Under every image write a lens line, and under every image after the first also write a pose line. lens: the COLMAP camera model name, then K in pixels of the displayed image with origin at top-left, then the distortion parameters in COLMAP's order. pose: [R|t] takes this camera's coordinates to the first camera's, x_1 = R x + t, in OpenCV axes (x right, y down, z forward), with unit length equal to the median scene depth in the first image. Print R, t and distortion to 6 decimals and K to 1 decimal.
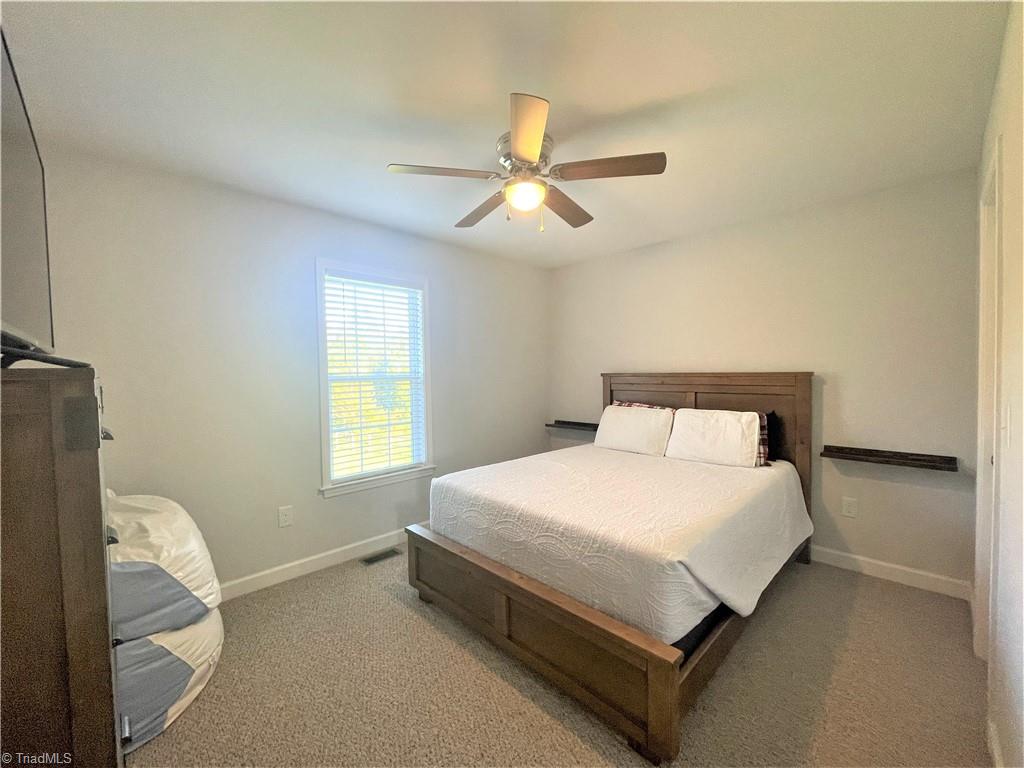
lens RADIAL K [[412.4, 0, 509.0], [0, 412.4, 384.8], [0, 0, 1]] dist [0.001511, -0.000938]
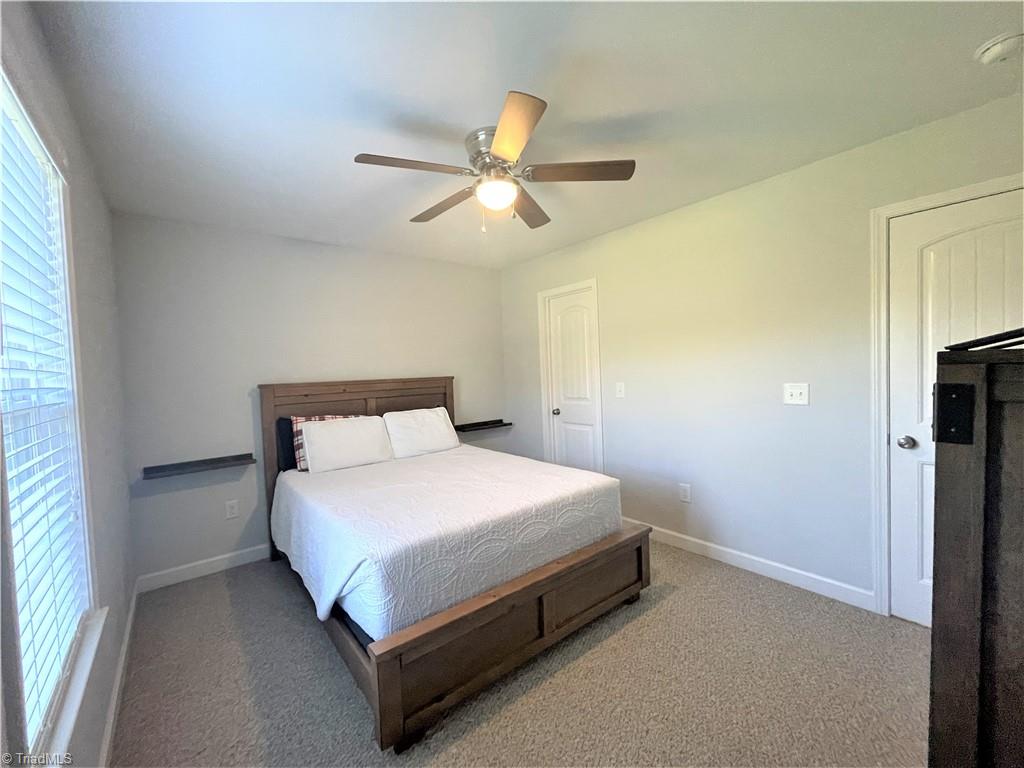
lens RADIAL K [[412.4, 0, 509.0], [0, 412.4, 384.8], [0, 0, 1]] dist [0.001511, -0.000938]
pose [[0.099525, -0.029187, 0.994607, -0.878992], [0.068877, 0.997374, 0.022377, -0.023876], [-0.992648, 0.066278, 0.101274, 0.835839]]
